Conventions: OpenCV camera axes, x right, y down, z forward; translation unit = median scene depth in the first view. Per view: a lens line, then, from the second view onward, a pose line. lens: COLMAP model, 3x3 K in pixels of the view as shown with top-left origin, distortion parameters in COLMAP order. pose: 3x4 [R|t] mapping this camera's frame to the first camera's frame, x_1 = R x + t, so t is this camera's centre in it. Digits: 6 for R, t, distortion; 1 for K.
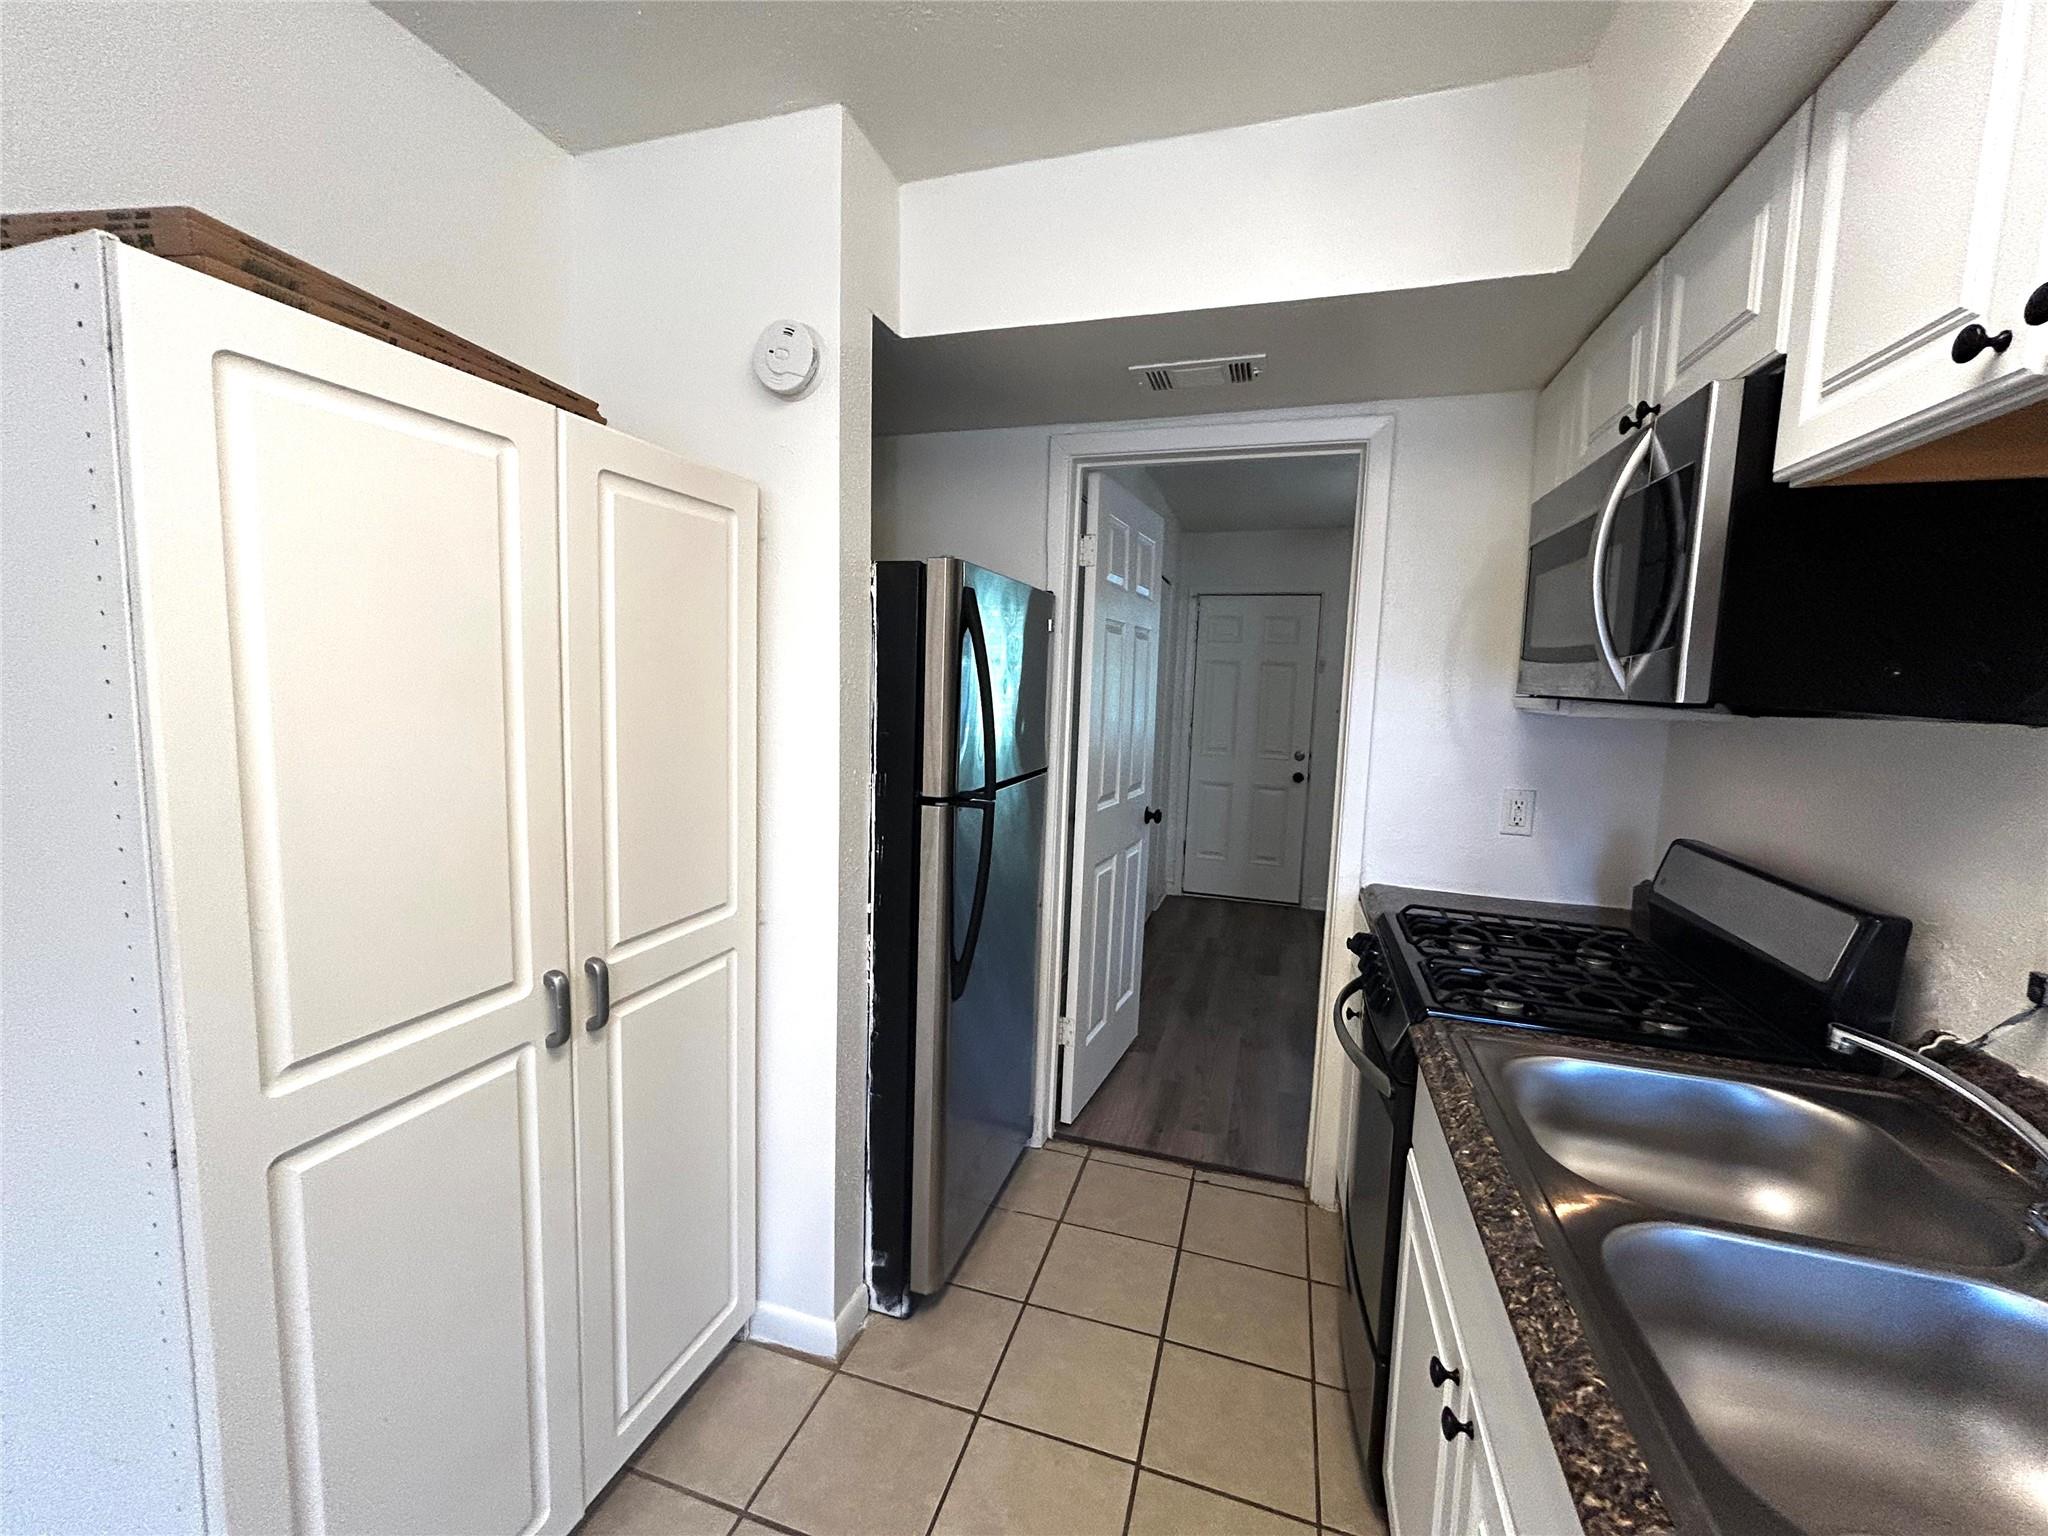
lens RADIAL K [[830.1, 0, 1013.5], [0, 830.1, 768.7], [0, 0, 1]] dist [-0.001492, 0.004378]
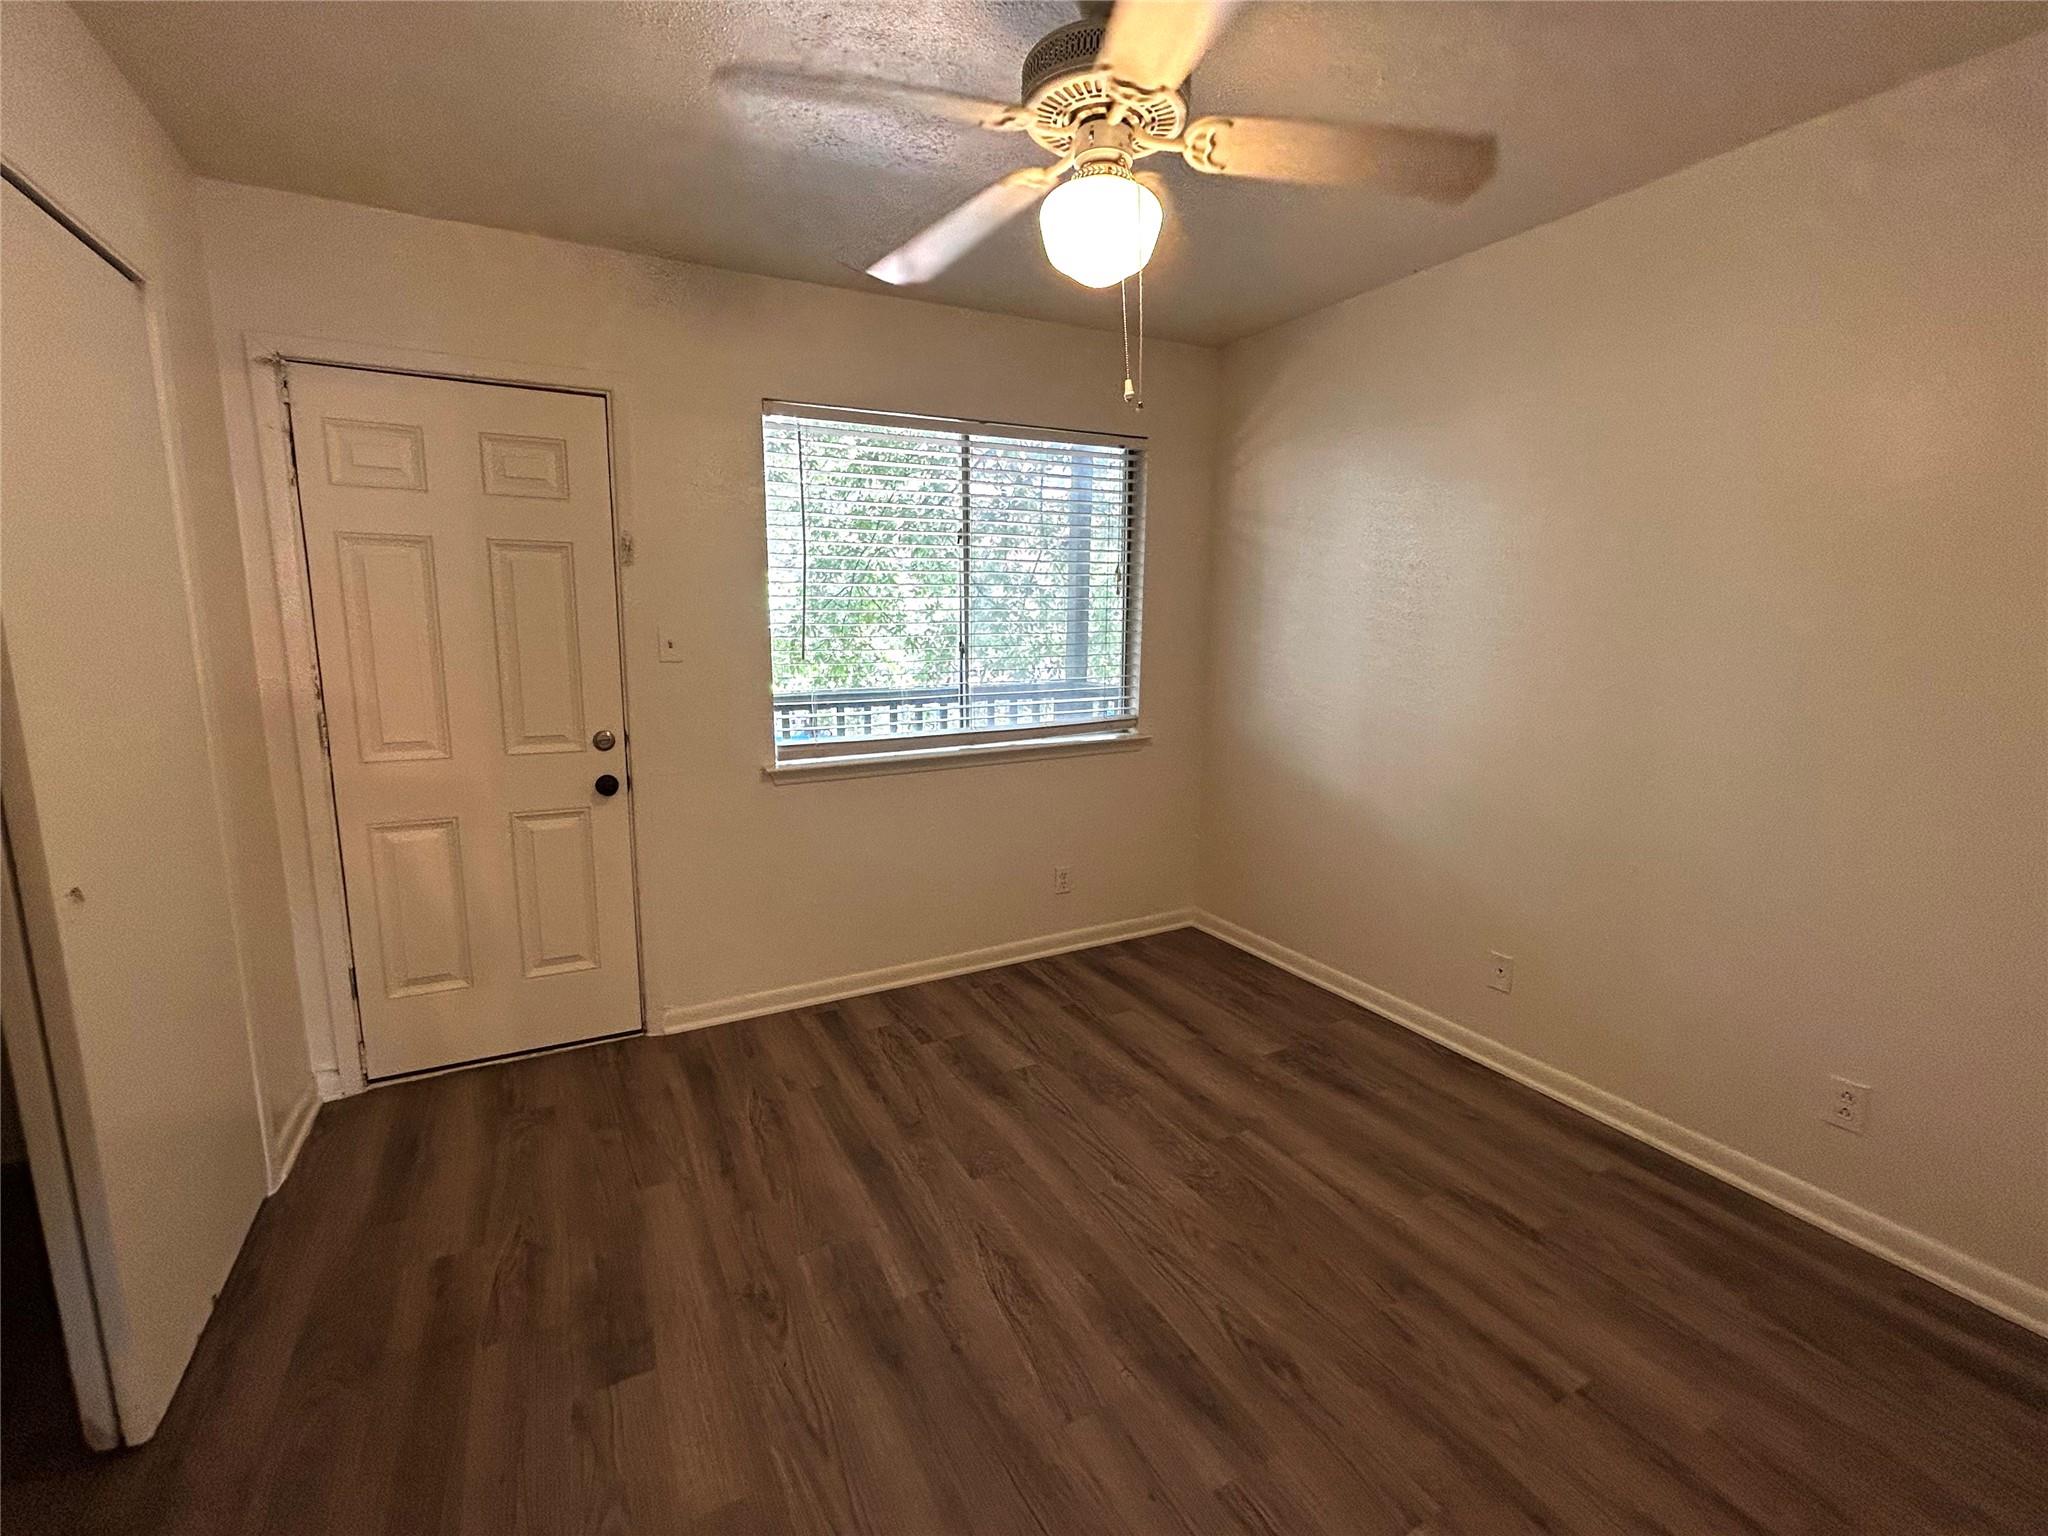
lens RADIAL K [[895.9, 0, 1024.0], [0, 895.9, 768.0], [0, 0, 1]] dist [-0.000198, 0.000269]
pose [[0.693757, -0.141989, 0.706074, 0.455030], [0.084236, 0.989642, 0.116248, -0.124796], [-0.715266, -0.021171, 0.698531, 1.456396]]
